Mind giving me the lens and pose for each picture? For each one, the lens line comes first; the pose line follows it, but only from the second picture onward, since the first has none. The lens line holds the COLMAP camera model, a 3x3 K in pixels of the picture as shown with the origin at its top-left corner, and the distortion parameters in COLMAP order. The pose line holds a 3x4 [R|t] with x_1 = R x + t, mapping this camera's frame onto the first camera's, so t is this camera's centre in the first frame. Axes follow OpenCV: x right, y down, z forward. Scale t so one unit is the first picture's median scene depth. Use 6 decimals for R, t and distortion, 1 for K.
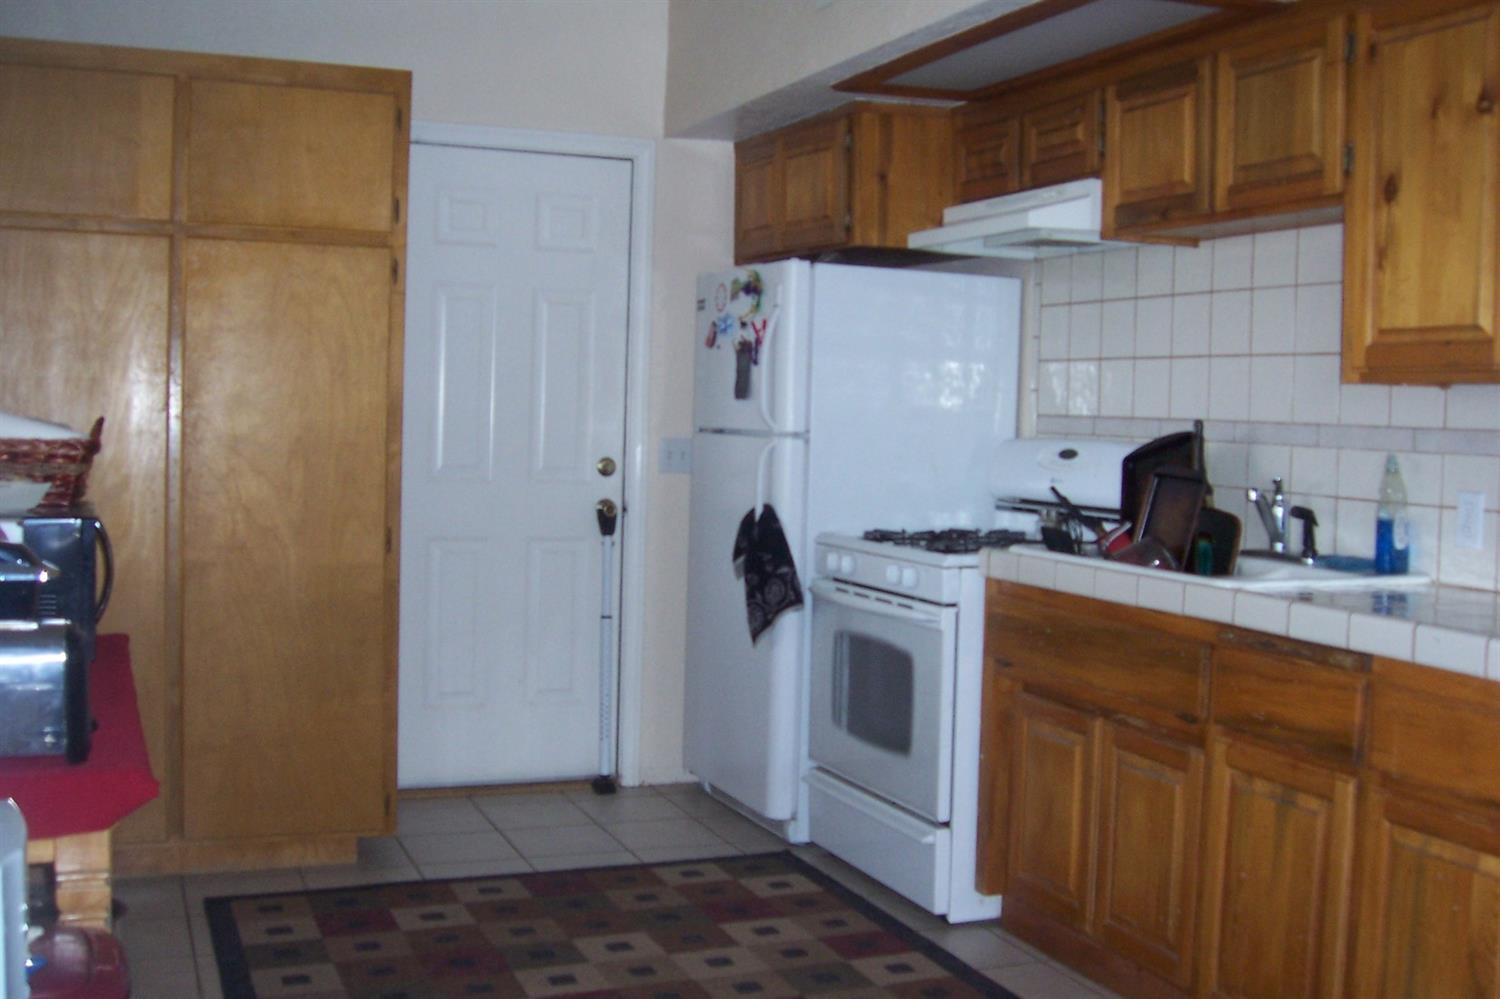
lens RADIAL K [[1632.3, 0, 750.0], [0, 1632.3, 499.5], [0, 0, 1]] dist [-0.139186, 0.020758]
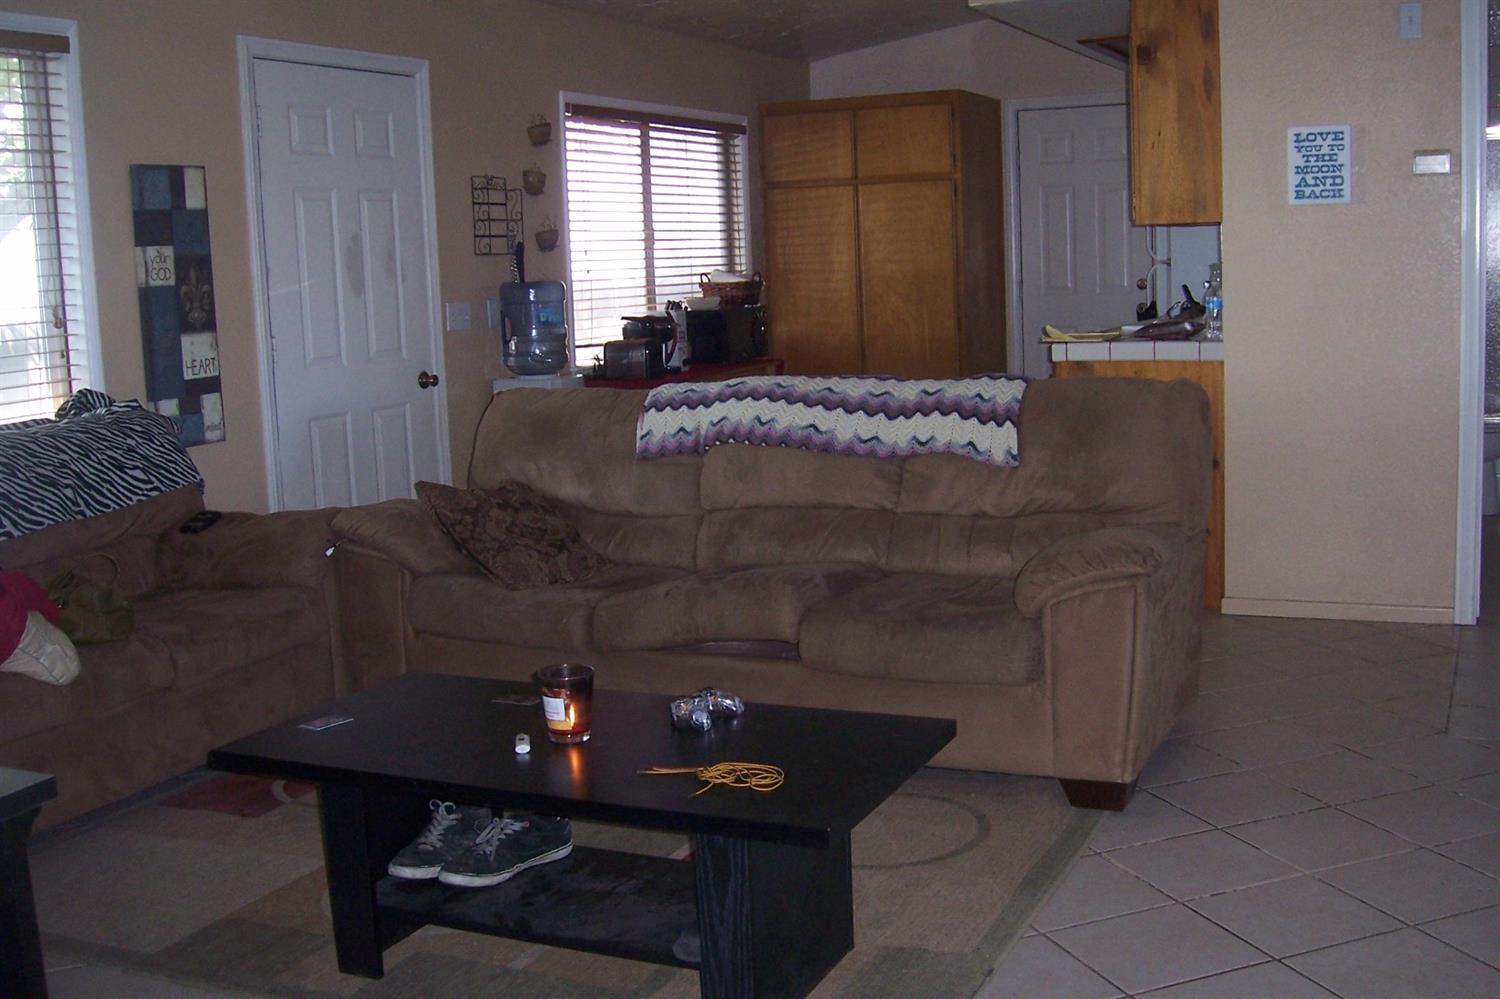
lens RADIAL K [[1632.3, 0, 750.0], [0, 1632.3, 499.5], [0, 0, 1]] dist [-0.139186, 0.020758]
pose [[0.674728, 0.054779, -0.736031, 1.138576], [0.016934, 0.995830, 0.089638, 0.058701], [0.737872, -0.072945, 0.670987, -0.585709]]
